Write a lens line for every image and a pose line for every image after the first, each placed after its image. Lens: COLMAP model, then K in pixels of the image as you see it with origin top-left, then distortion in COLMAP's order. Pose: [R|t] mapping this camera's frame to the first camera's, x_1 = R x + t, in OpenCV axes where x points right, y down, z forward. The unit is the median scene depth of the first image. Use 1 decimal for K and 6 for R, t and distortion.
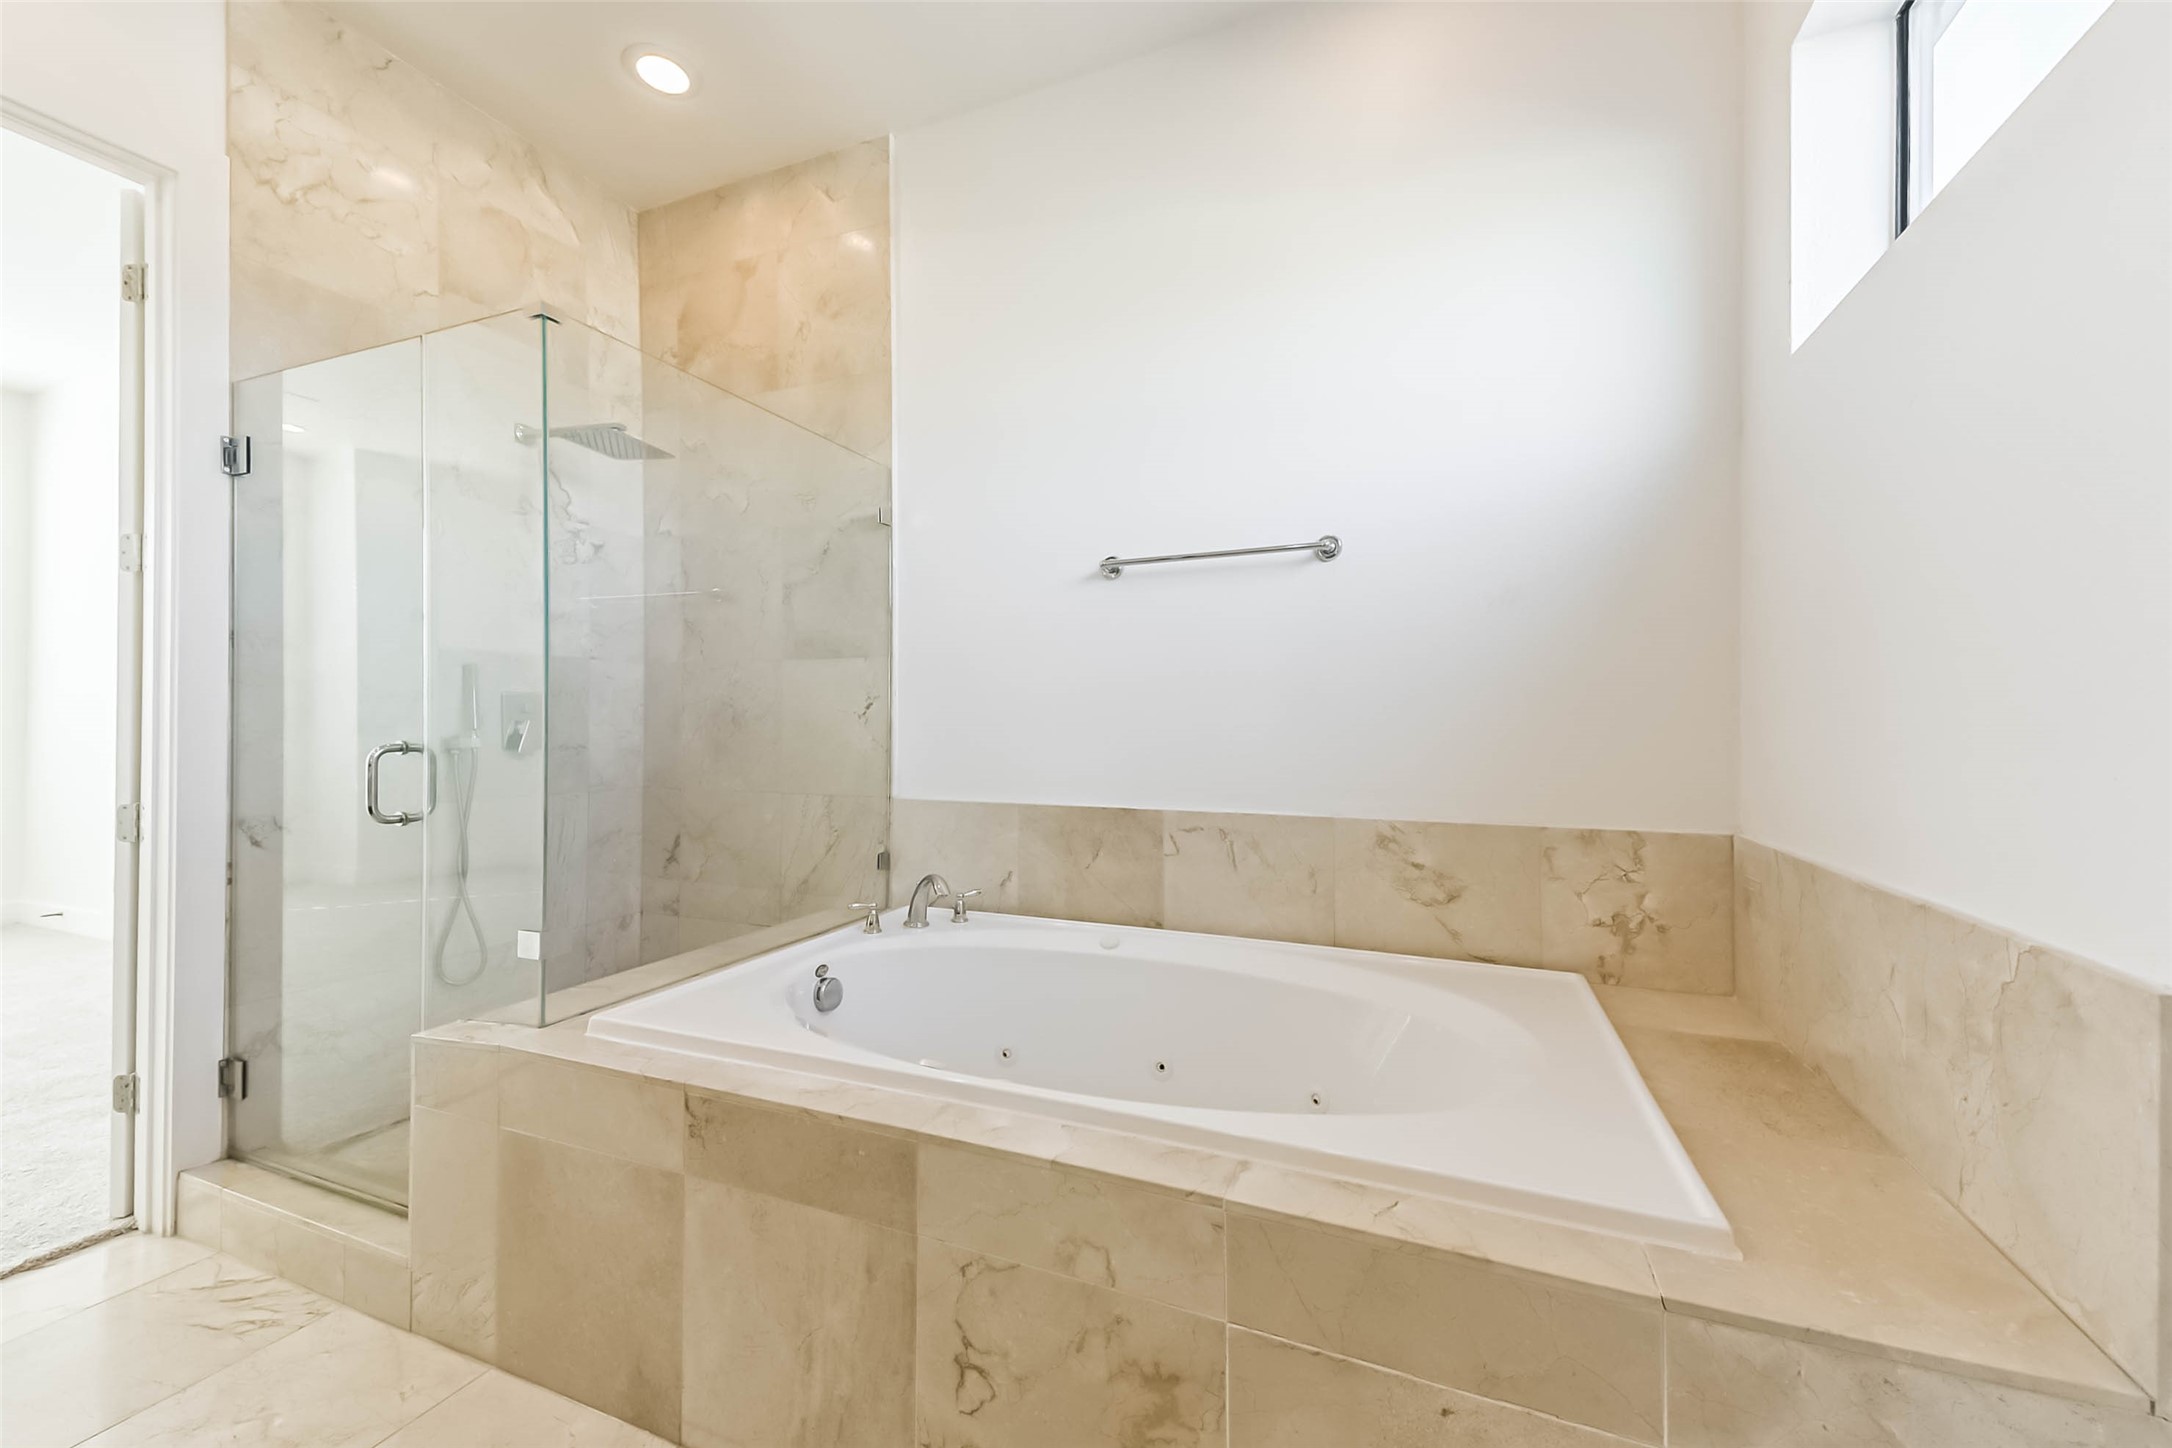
lens RADIAL K [[847.6, 0, 1055.3], [0, 847.6, 731.2], [0, 0, 1]] dist [0.030718, -0.005704]
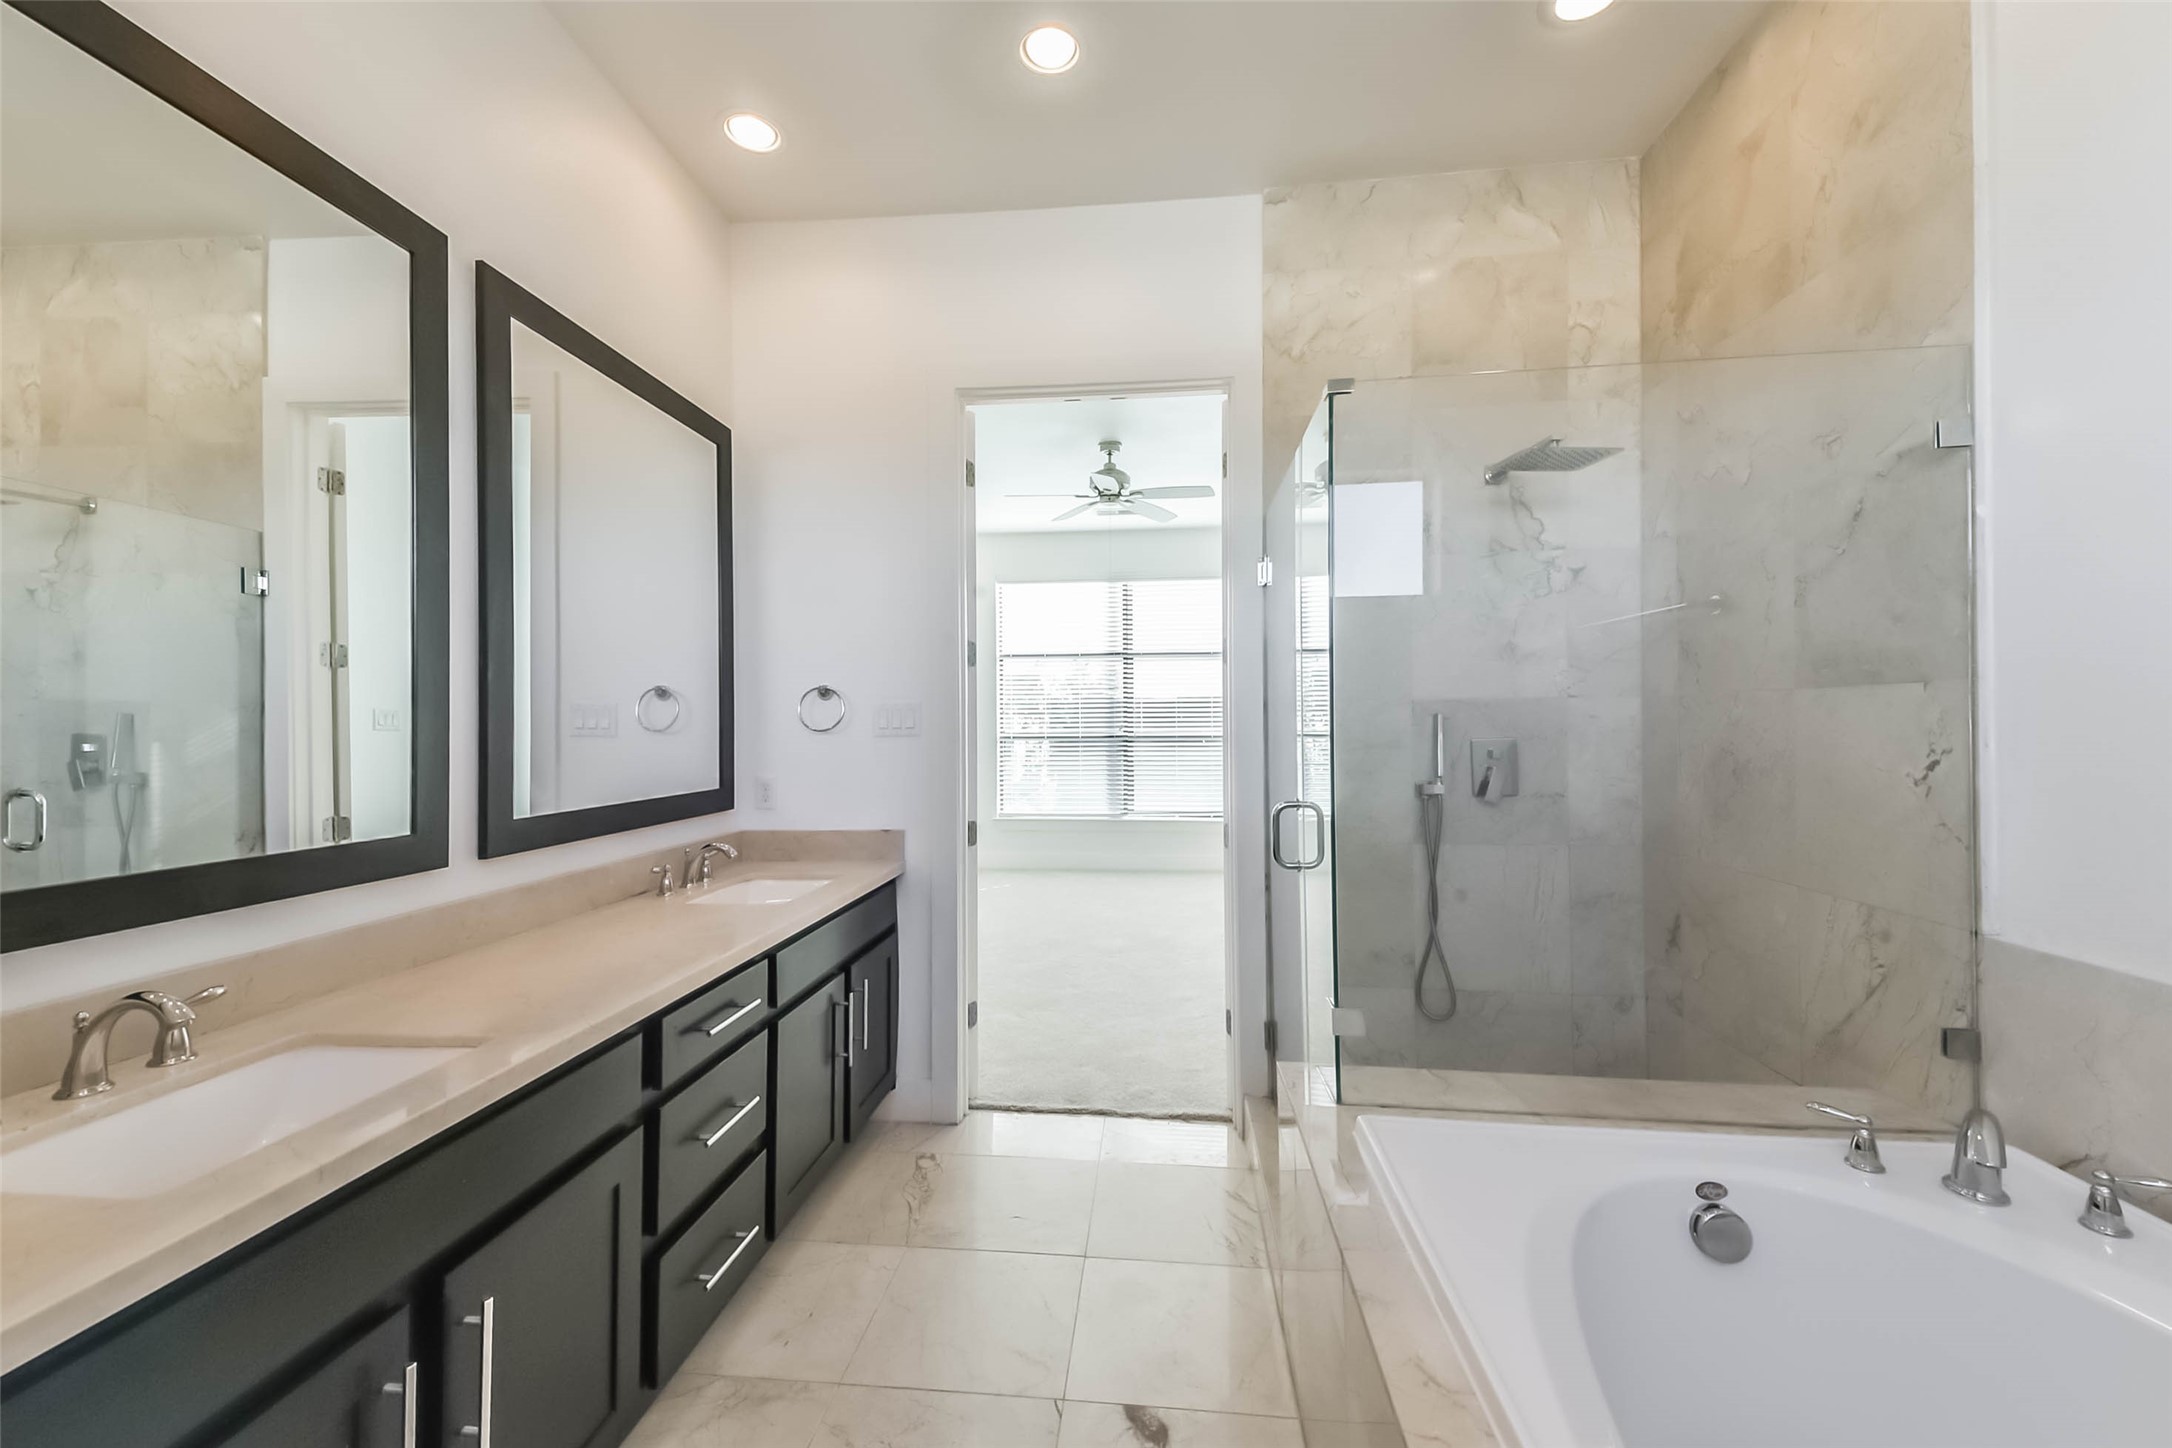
lens RADIAL K [[847.6, 0, 1074.2], [0, 847.6, 724.1], [0, 0, 1]] dist [0.030718, -0.005704]
pose [[0.318308, -0.013497, -0.947891, 0.149377], [0.005077, 0.999909, -0.012533, -0.051185], [0.947974, -0.000823, 0.318347, 0.240741]]
